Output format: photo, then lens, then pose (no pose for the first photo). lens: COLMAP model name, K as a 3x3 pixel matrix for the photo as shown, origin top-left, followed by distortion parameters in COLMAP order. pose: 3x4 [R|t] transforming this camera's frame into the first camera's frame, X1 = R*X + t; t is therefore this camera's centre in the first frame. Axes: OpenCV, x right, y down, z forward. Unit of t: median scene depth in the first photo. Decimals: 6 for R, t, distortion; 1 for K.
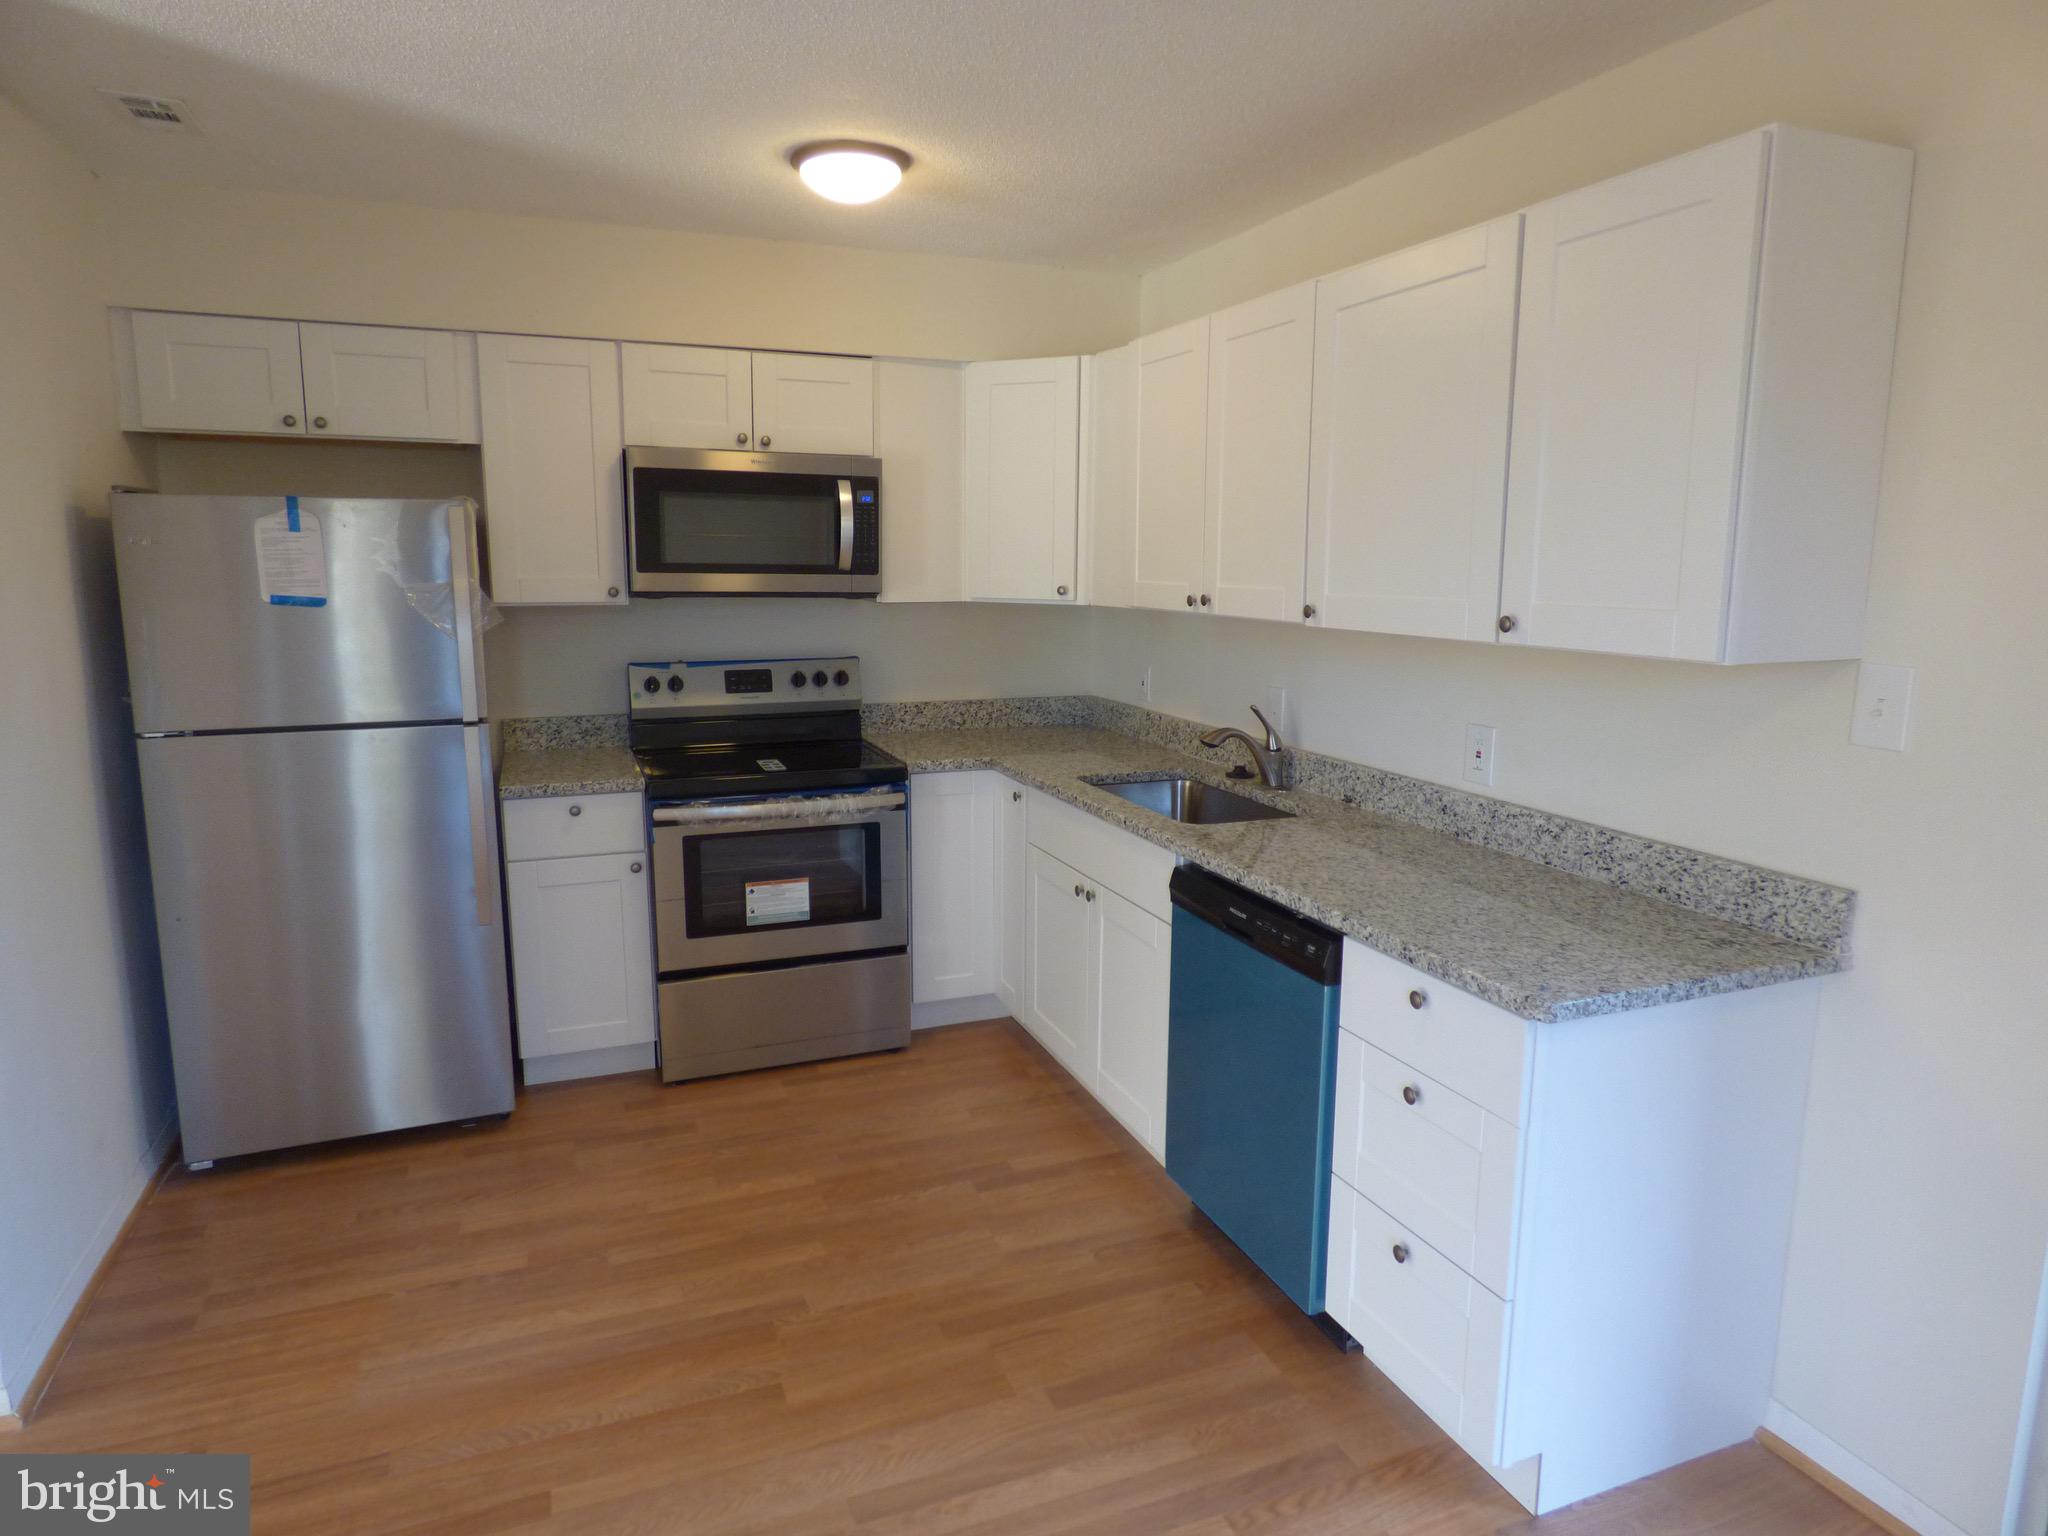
lens RADIAL K [[1223.4, 0, 1020.8], [0, 1223.4, 768.6], [0, 0, 1]] dist [-0.013563, 0.001546]
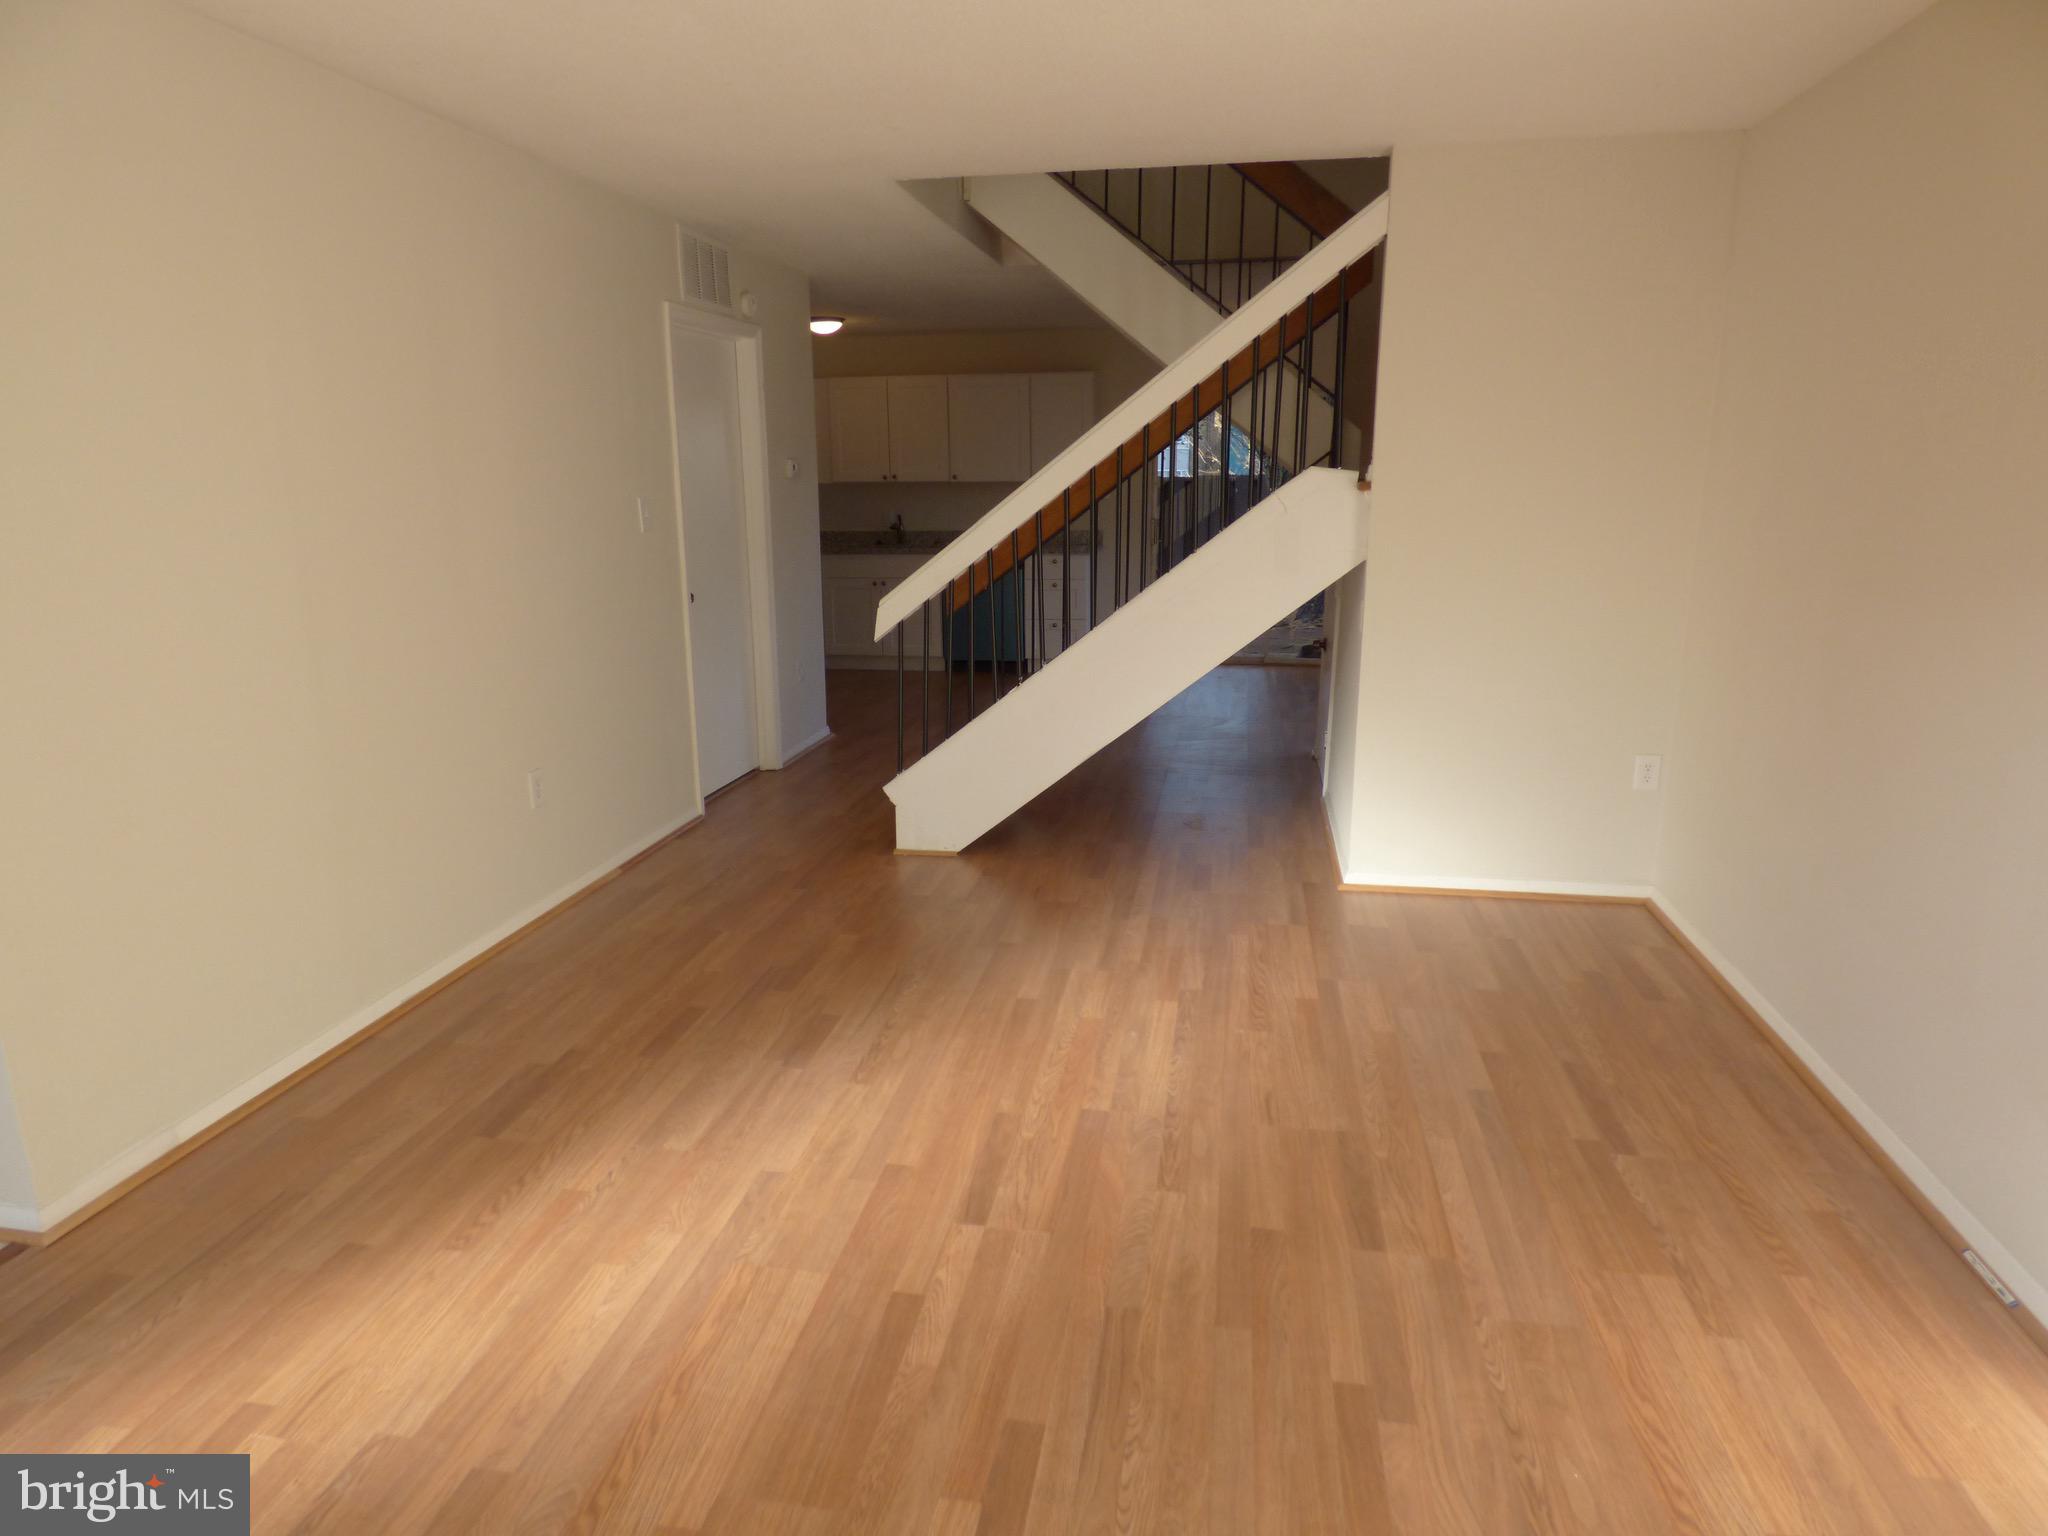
lens RADIAL K [[1223.4, 0, 1031.9], [0, 1223.4, 775.2], [0, 0, 1]] dist [-0.013563, 0.001546]
pose [[0.523545, -0.212456, 0.825083, -2.021081], [0.159508, 0.975729, 0.150034, 0.154614], [-0.836934, 0.053058, 0.544727, -0.735347]]
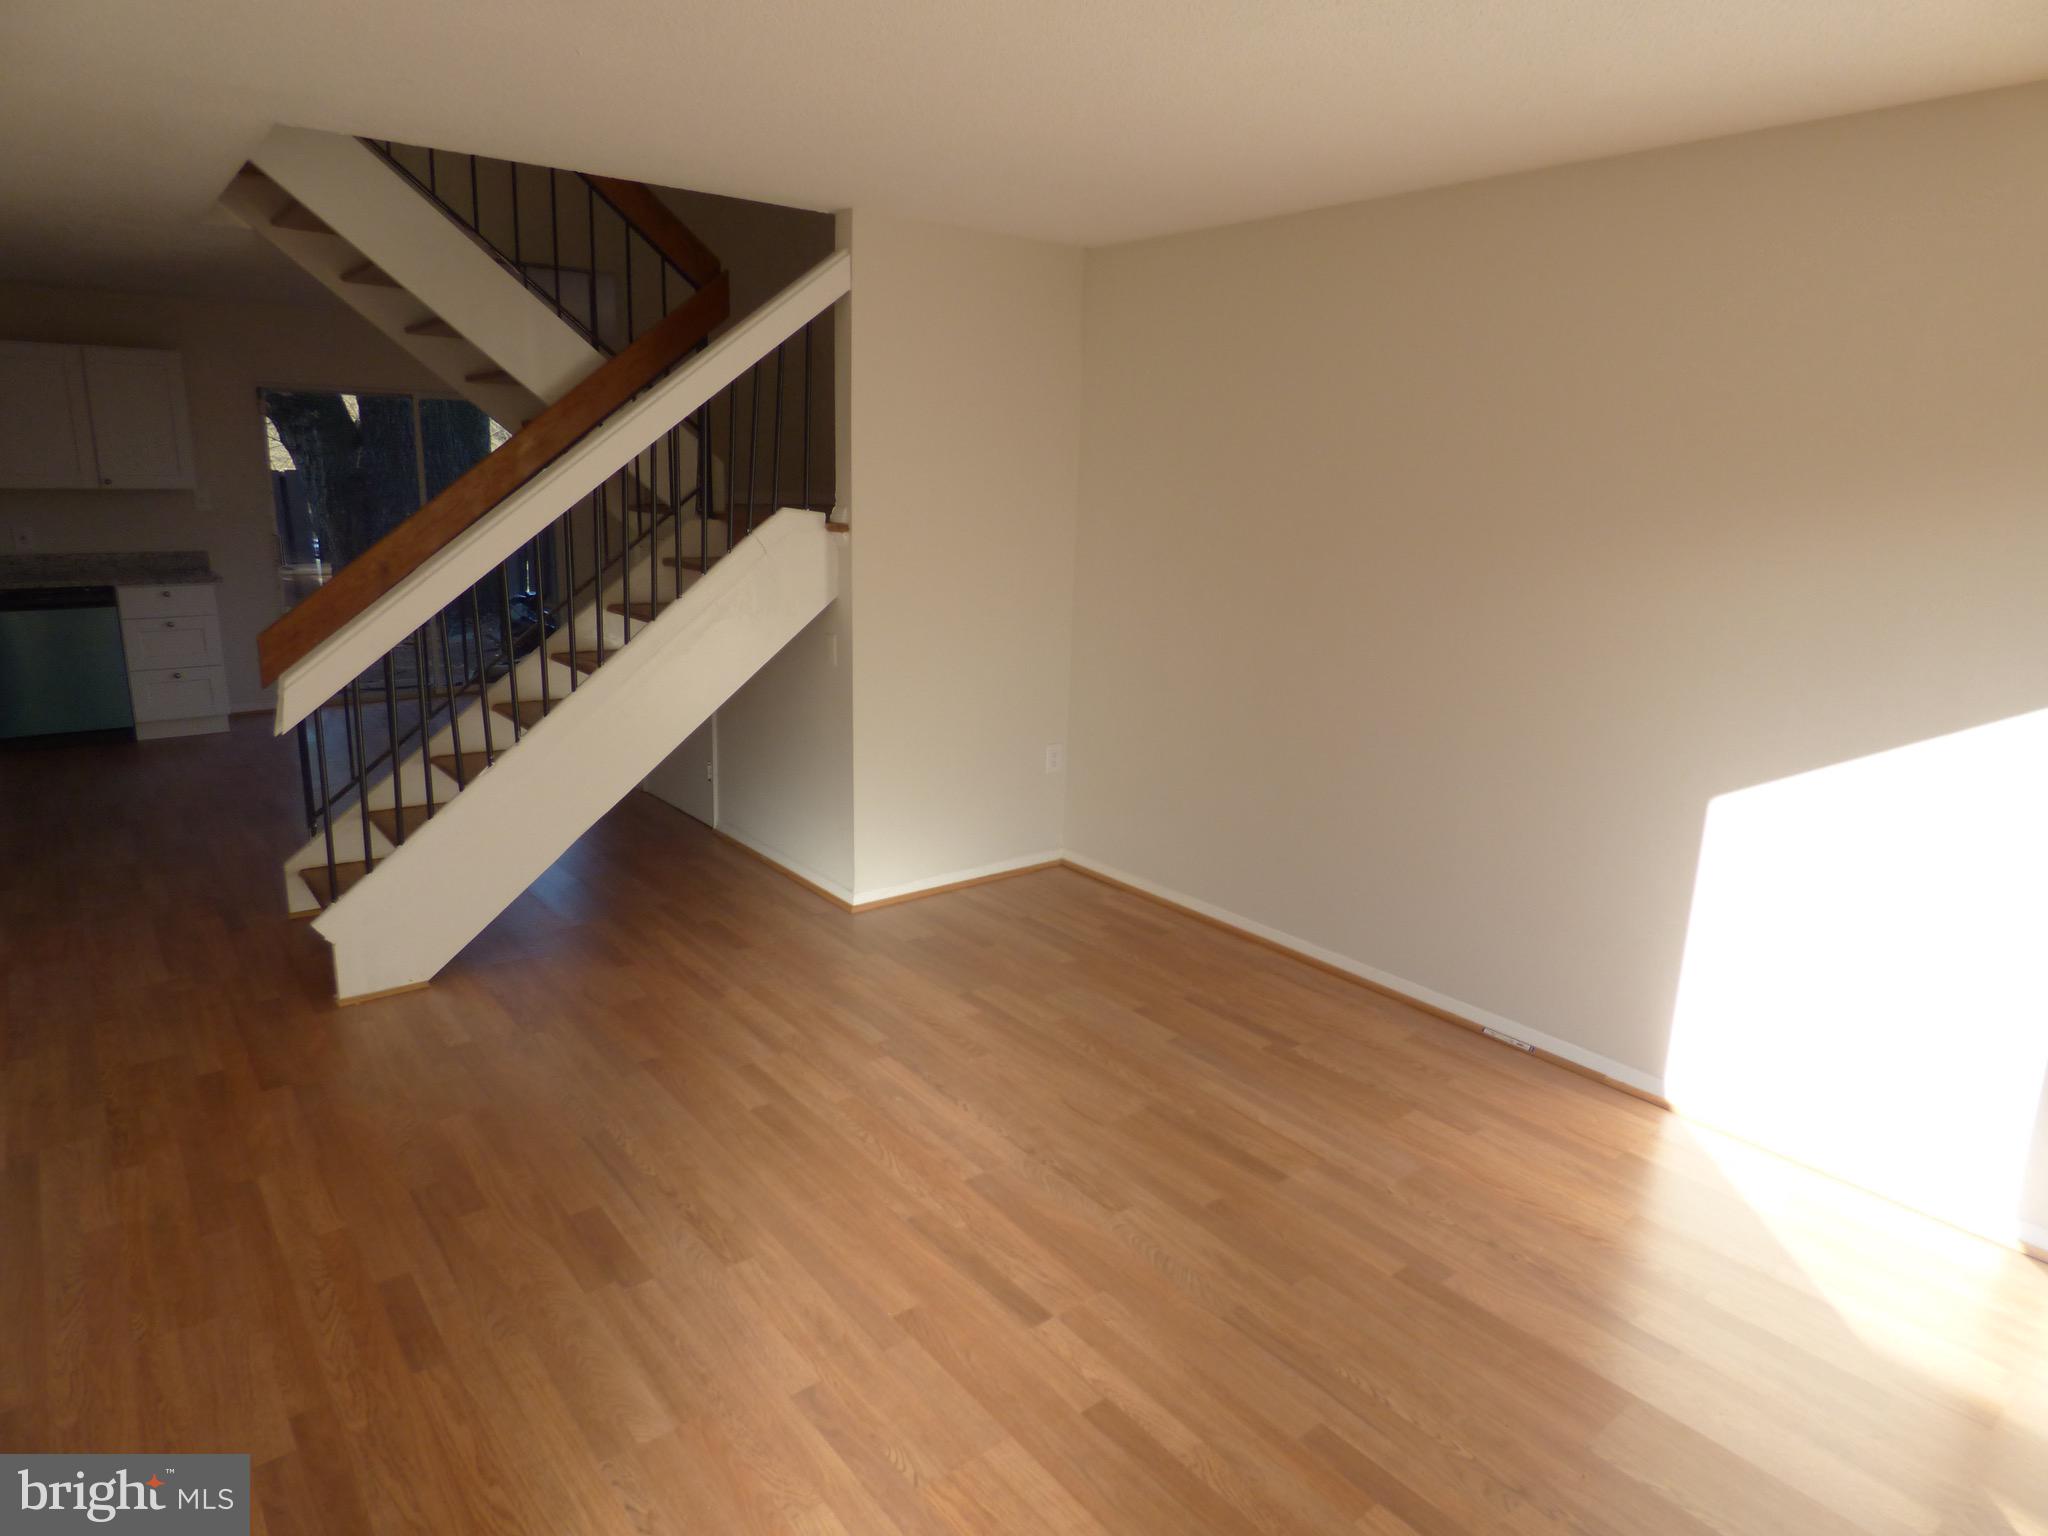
lens RADIAL K [[1223.4, 0, 1027.8], [0, 1223.4, 756.4], [0, 0, 1]] dist [-0.013563, 0.001546]
pose [[-0.289946, -0.229255, 0.929179, -2.078741], [0.140990, 0.950060, 0.278403, 0.009334], [-0.946601, 0.211727, -0.243143, -0.195644]]
